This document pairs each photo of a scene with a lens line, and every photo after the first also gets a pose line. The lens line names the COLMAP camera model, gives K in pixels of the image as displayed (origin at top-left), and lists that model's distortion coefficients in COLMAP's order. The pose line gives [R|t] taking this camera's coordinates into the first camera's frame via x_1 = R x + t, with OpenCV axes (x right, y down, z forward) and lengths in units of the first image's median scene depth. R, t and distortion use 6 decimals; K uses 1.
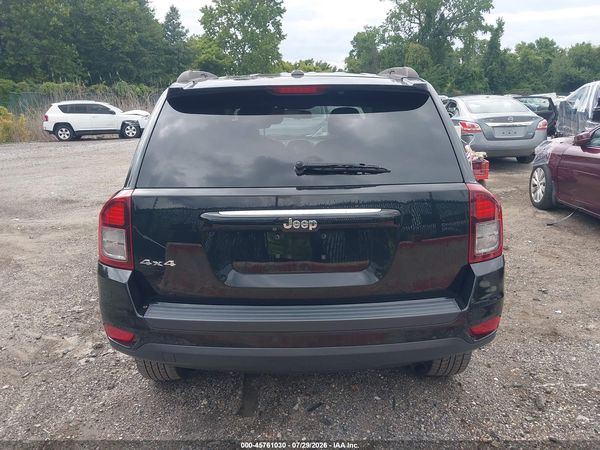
lens RADIAL K [[479.1, 0, 302.1], [0, 479.1, 225.0], [0, 0, 1]] dist [-0.002689, -0.000615]
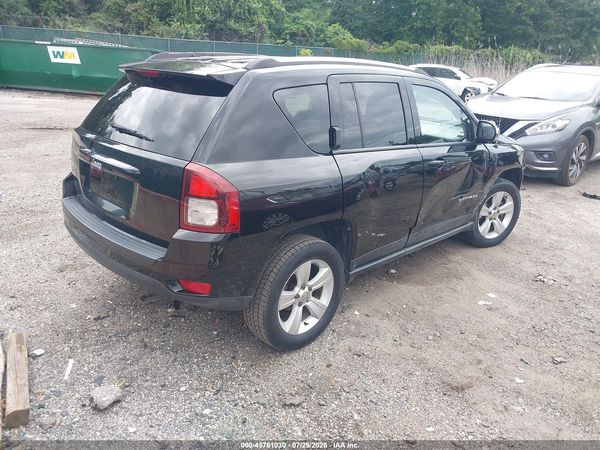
lens RADIAL K [[479.9, 0, 300.0], [0, 479.9, 225.0], [0, 0, 1]] dist [0.003315, -0.008617]
pose [[0.698434, 0.277909, -0.659512, 0.059868], [-0.231687, 0.959701, 0.159044, -0.008253], [0.677134, 0.041719, 0.734676, 0.014104]]
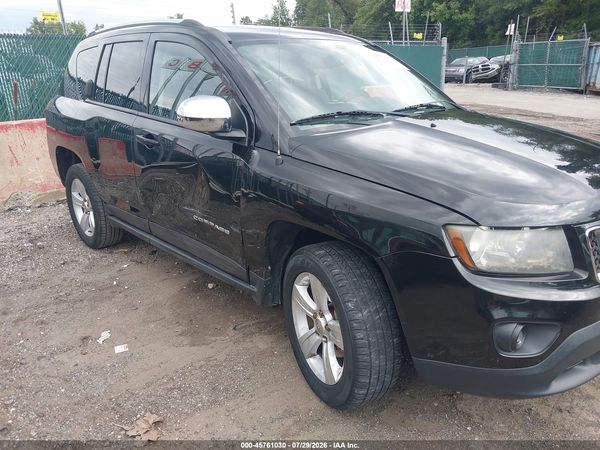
lens RADIAL K [[479.9, 0, 300.0], [0, 479.9, 225.0], [0, 0, 1]] dist [0.003315, -0.008617]
pose [[-0.735342, 0.235078, -0.635618, 0.048149], [-0.144580, 0.861900, 0.486029, -0.034136], [0.662094, 0.449296, -0.599804, 0.142058]]
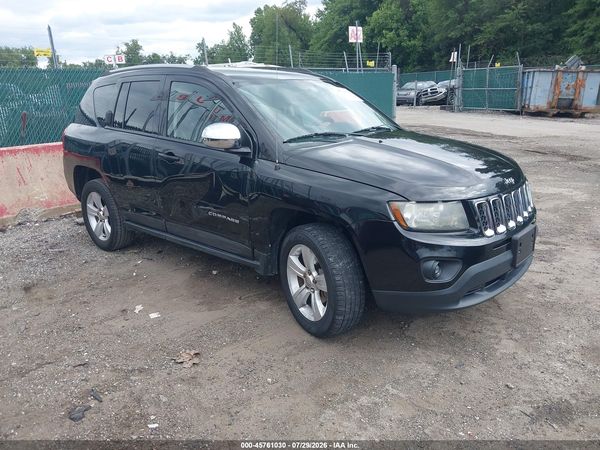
lens RADIAL K [[482.5, 0, 303.2], [0, 482.5, 226.2], [0, 0, 1]] dist [0.006626, -0.003288]
pose [[-0.669367, 0.229196, -0.706694, 0.065415], [-0.155039, 0.887186, 0.434584, -0.039131], [0.726575, 0.400461, -0.558319, 0.153484]]
